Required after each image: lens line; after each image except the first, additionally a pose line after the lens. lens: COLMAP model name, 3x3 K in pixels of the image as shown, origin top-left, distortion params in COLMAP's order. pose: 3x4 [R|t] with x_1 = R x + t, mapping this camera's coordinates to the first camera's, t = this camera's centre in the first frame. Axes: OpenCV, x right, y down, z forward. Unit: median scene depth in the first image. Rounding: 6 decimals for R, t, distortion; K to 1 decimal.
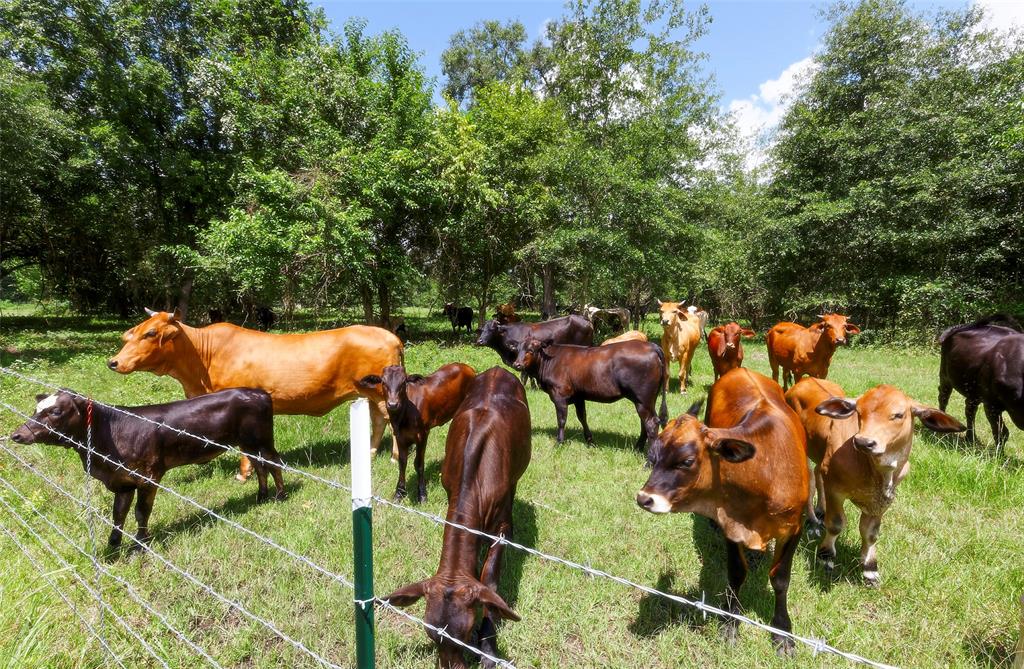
lens RADIAL K [[452.7, 0, 512.0], [0, 452.7, 334.5], [0, 0, 1]] dist [-0.000861, -0.000401]
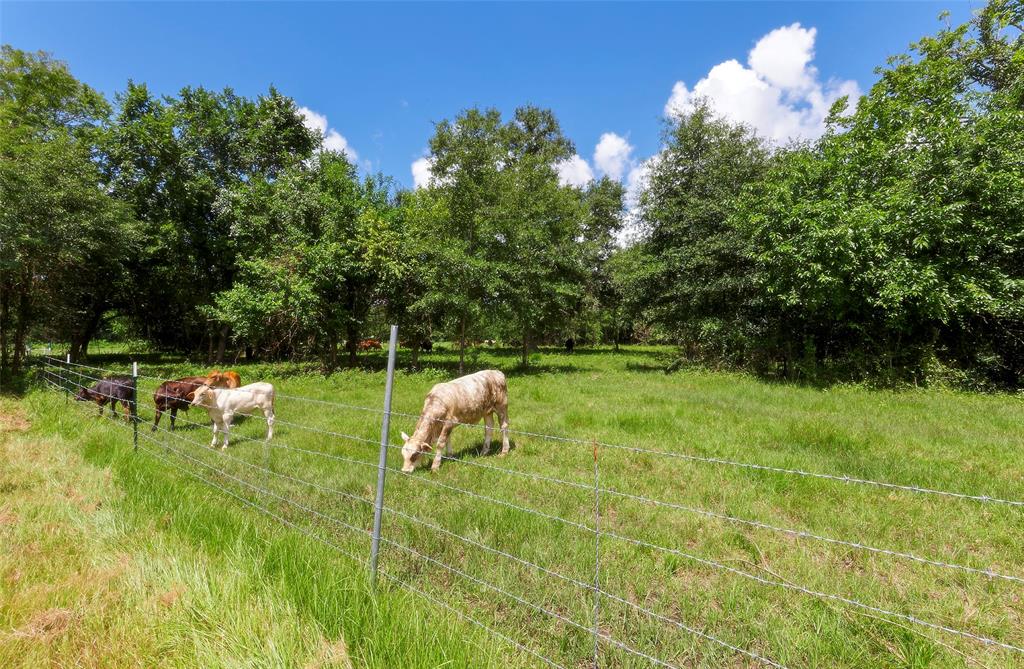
lens RADIAL K [[455.6, 0, 512.0], [0, 455.6, 334.5], [0, 0, 1]] dist [0.001427, -0.000042]
pose [[0.993519, -0.013216, -0.112893, 0.410448], [0.004853, 0.997244, -0.074039, 0.016204], [0.113560, 0.073011, 0.990845, -0.352982]]
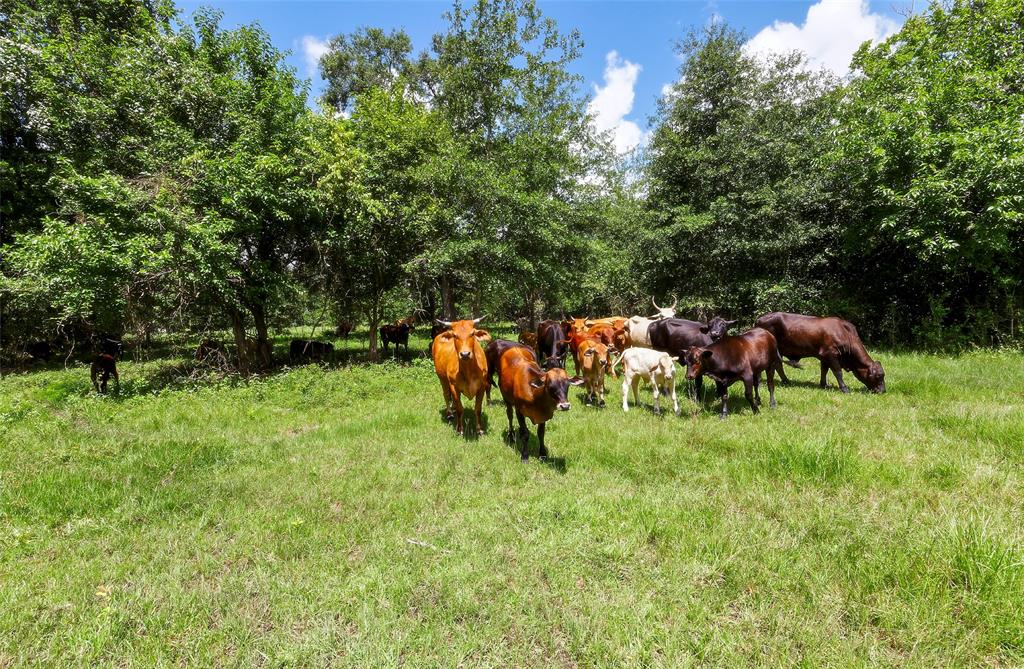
lens RADIAL K [[455.6, 0, 512.0], [0, 455.6, 334.5], [0, 0, 1]] dist [0.001427, -0.000042]
pose [[0.976344, -0.050671, 0.210203, 0.018807], [0.056293, 0.998197, -0.020847, -0.002559], [-0.208768, 0.032187, 0.977435, 0.012791]]
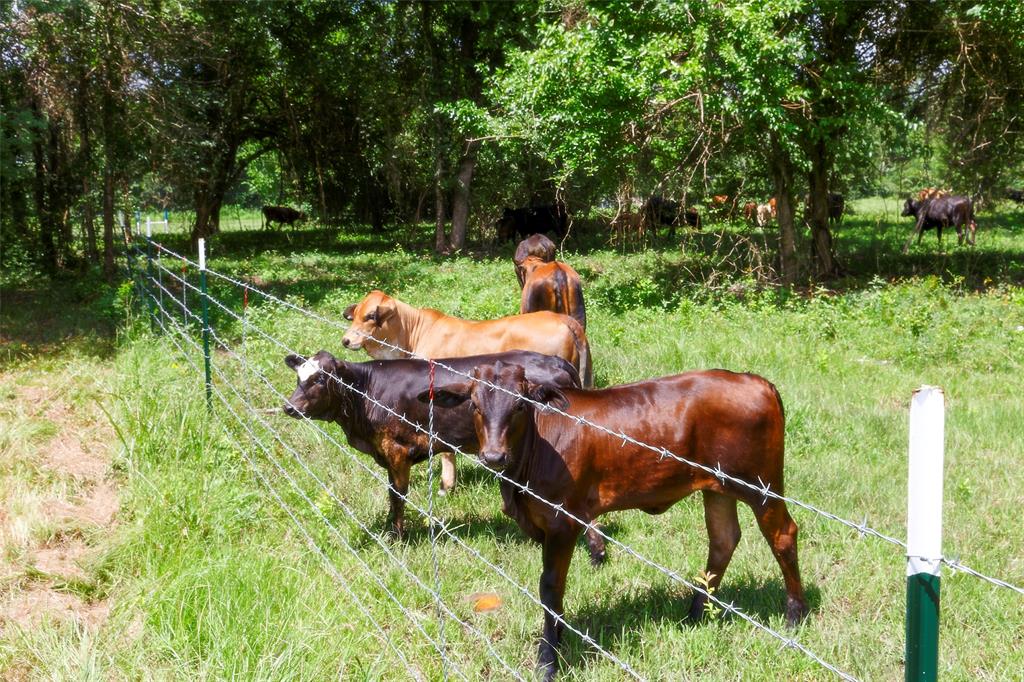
lens RADIAL K [[984.6, 0, 512.0], [0, 984.6, 341.0], [0, 0, 1]] dist [-0.074624, 0.162906]
pose [[0.842813, 0.049007, -0.535970, -0.006933], [-0.004869, 0.996499, 0.083459, -0.000647], [0.538184, -0.067731, 0.840102, -0.016727]]
